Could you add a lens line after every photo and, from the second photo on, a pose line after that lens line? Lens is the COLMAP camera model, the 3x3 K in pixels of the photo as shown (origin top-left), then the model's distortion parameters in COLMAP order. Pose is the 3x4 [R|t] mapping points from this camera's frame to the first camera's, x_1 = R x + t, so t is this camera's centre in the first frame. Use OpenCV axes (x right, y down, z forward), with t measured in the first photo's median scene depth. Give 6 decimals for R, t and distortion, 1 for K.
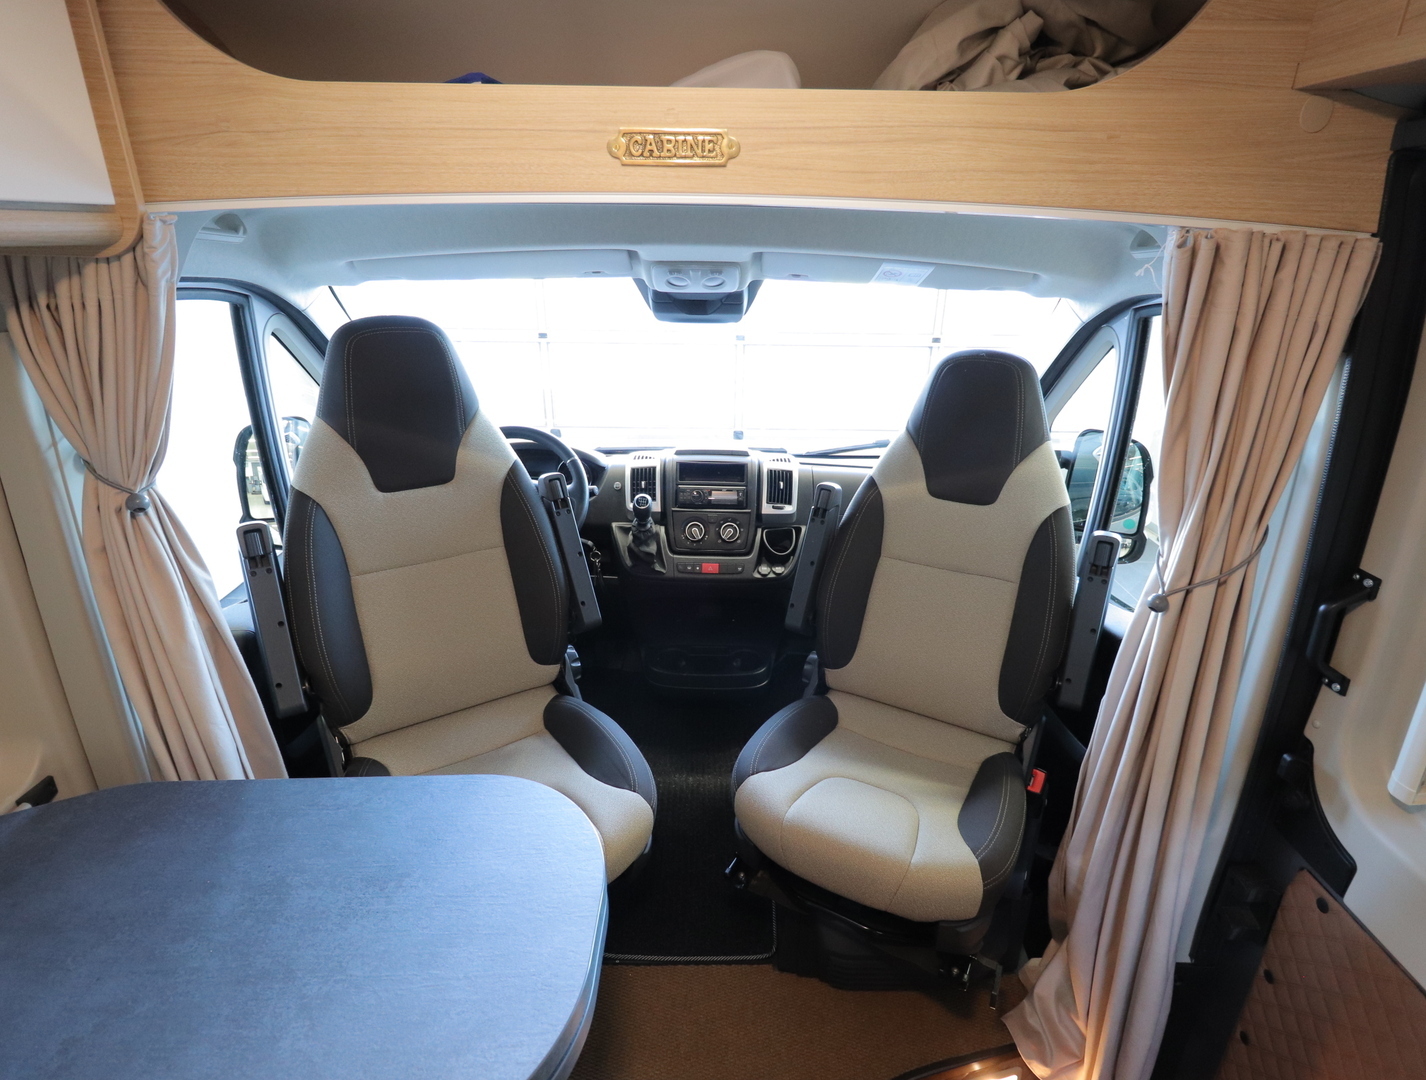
lens RADIAL K [[739.4, 0, 713.0], [0, 739.4, 540.0], [0, 0, 1]] dist [0.002138, 0.000160]
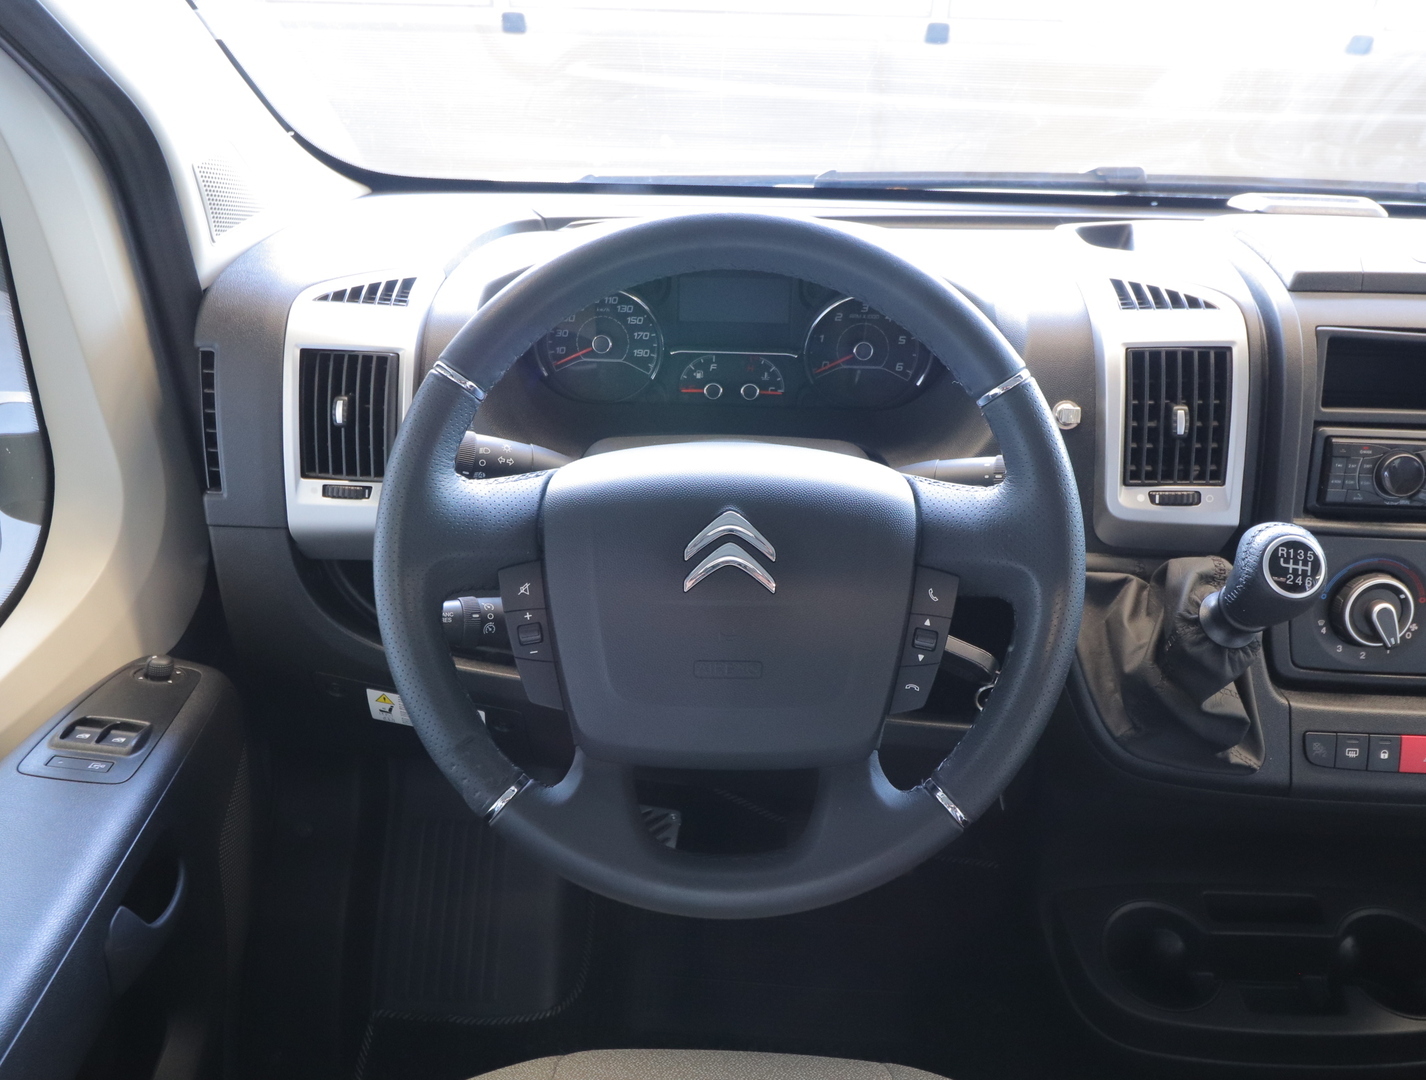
lens RADIAL K [[1269.3, 0, 713.0], [0, 1269.3, 540.0], [0, 0, 1]] dist [-0.001071, -0.008014]
pose [[0.999901, 0.014013, -0.000943, -0.256629], [-0.013241, 0.962970, 0.269285, -0.151821], [0.004681, -0.269245, 0.963060, 0.569615]]
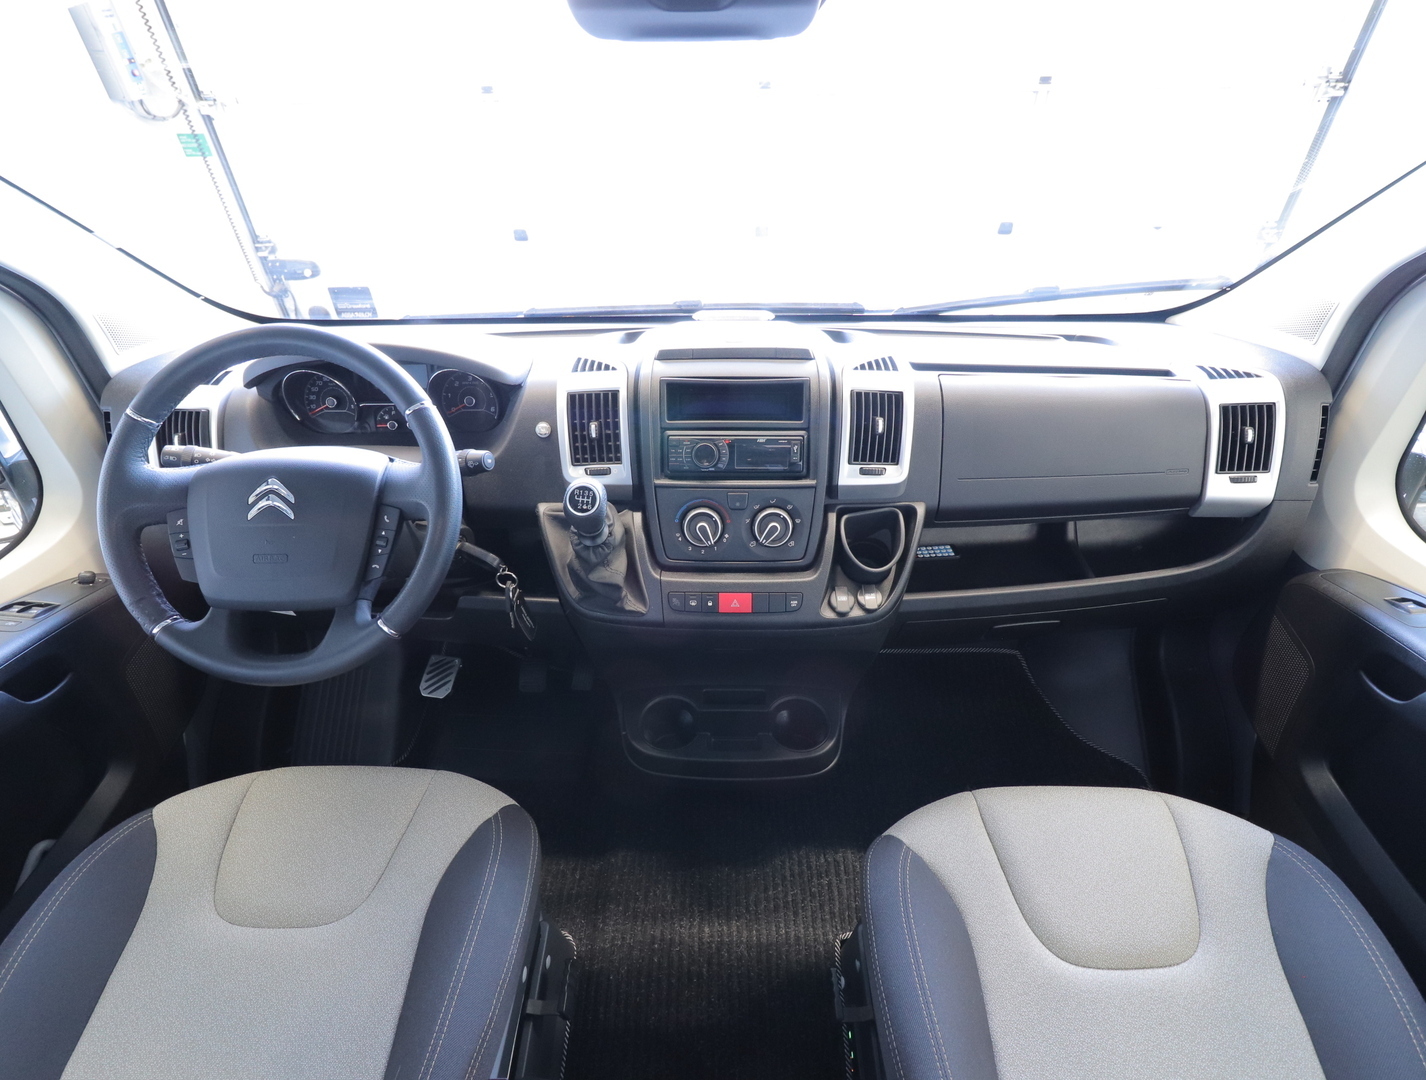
lens RADIAL K [[739.4, 0, 713.0], [0, 739.4, 540.0], [0, 0, 1]] dist [0.002138, 0.000160]
pose [[0.999588, -0.016051, -0.023783, -0.005870], [0.022038, 0.960269, 0.278204, -0.139489], [0.018372, -0.278613, 0.960228, 0.519491]]
